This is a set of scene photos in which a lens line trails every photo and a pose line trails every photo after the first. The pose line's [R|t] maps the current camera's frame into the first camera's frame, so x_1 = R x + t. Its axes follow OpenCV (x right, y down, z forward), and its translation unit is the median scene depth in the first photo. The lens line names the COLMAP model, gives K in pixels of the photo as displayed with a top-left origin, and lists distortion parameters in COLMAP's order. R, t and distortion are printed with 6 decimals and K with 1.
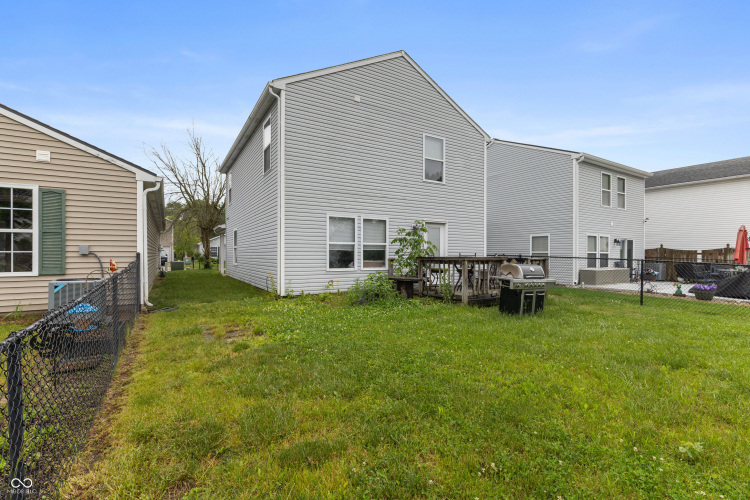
lens RADIAL K [[334.0, 0, 373.6], [0, 334.0, 250.8], [0, 0, 1]] dist [-0.008314, -0.000032]
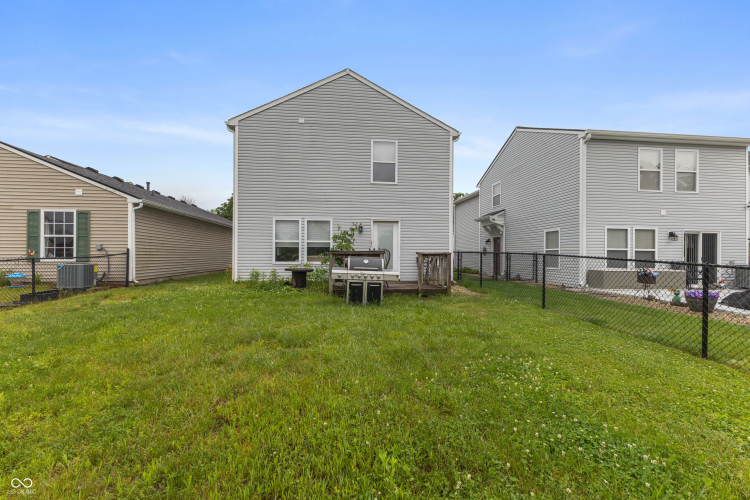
lens RADIAL K [[325.2, 0, 374.5], [0, 325.2, 248.9], [0, 0, 1]] dist [0.012451, 0.001228]
pose [[0.909333, -0.006897, -0.416012, 0.674277], [0.001543, 0.999912, -0.013204, 0.020754], [0.416067, 0.011365, 0.909263, 0.048560]]
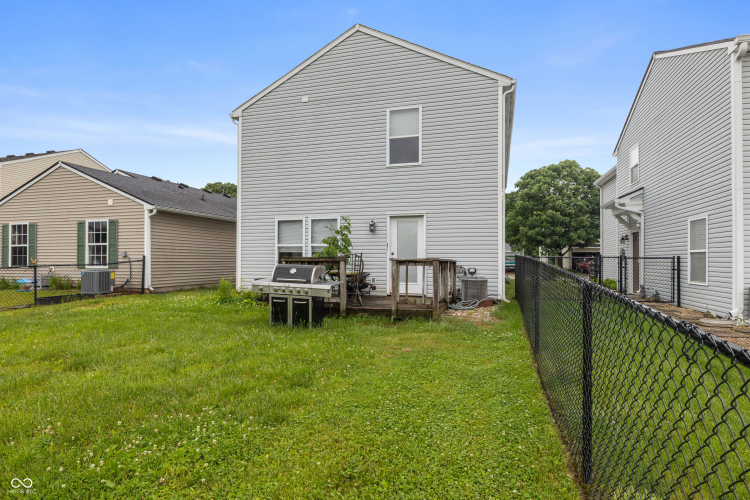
lens RADIAL K [[413.8, 0, 374.0], [0, 413.8, 249.6], [0, 0, 1]] dist [-0.004368, 0.000995]
pose [[0.669875, -0.019662, -0.742213, 0.991224], [0.006597, 0.999767, -0.020531, 0.017797], [0.742444, 0.008857, 0.669849, 0.333531]]
